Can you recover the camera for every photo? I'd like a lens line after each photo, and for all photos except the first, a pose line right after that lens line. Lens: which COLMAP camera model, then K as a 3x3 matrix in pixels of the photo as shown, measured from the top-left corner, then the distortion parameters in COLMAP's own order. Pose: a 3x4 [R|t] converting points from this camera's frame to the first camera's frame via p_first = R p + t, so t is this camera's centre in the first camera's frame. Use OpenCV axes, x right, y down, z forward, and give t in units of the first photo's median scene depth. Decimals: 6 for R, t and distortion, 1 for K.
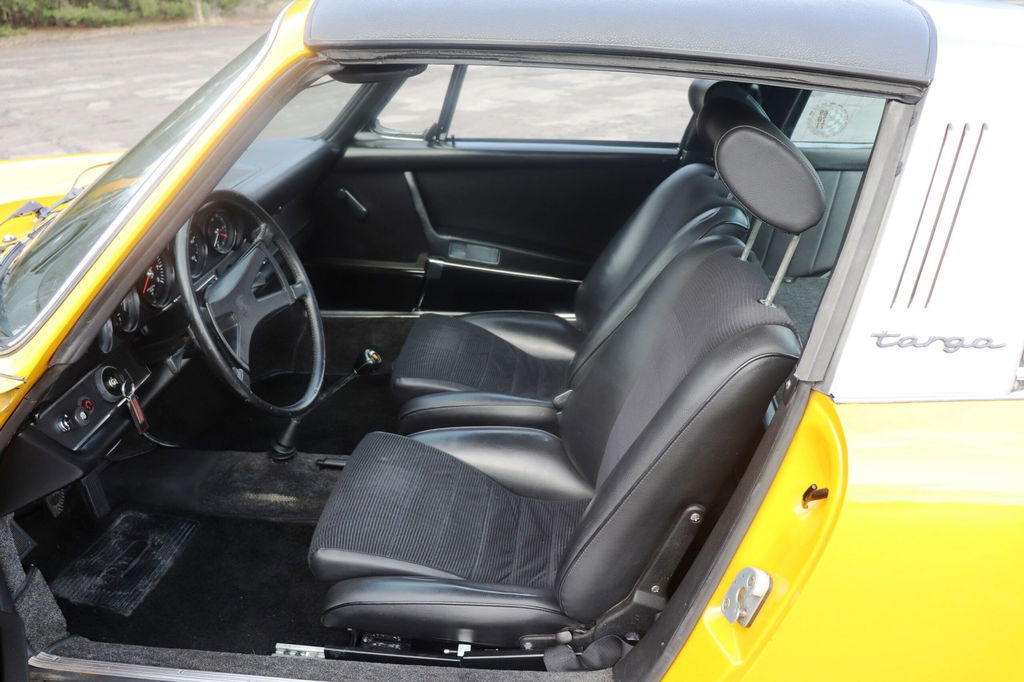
lens RADIAL K [[881.6, 0, 512.0], [0, 881.6, 341.0], [0, 0, 1]] dist [-0.095437, 0.125010]
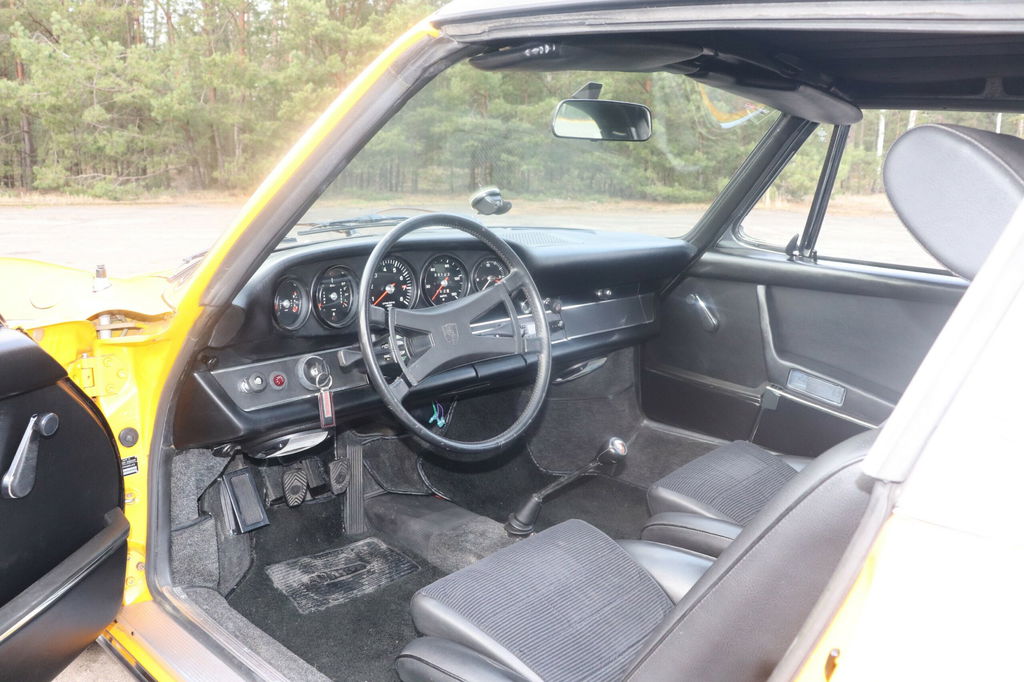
lens RADIAL K [[881.6, 0, 512.0], [0, 881.6, 341.0], [0, 0, 1]] dist [-0.095437, 0.125010]
pose [[0.791495, 0.157295, -0.590588, 0.220841], [-0.283416, 0.950597, -0.126651, 0.048740], [0.541490, 0.267626, 0.796972, 0.159386]]
